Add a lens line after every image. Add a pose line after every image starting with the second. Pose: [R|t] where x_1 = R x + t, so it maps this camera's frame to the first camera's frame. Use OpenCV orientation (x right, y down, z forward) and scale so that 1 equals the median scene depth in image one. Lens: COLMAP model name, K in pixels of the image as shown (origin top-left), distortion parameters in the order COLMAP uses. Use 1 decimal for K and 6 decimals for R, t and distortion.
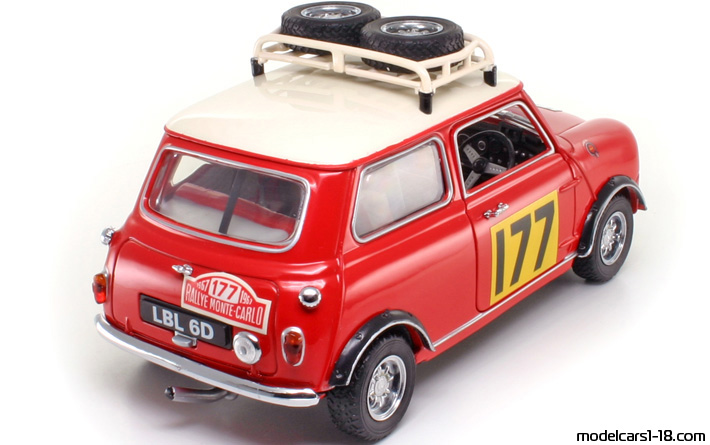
lens RADIAL K [[1479.6, 0, 355.0], [0, 1479.6, 222.5], [0, 0, 1]] dist [-0.008700, 0.018920]
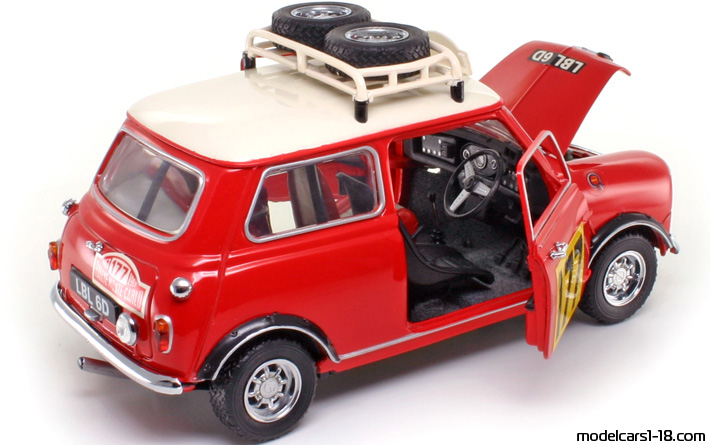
lens RADIAL K [[1479.6, 0, 355.0], [0, 1479.6, 222.5], [0, 0, 1]] dist [-0.008700, 0.018920]
pose [[0.938558, 0.122053, -0.322817, 0.362417], [-0.121976, 0.992320, 0.020552, -0.026485], [0.322847, 0.020087, 0.946238, 0.068896]]
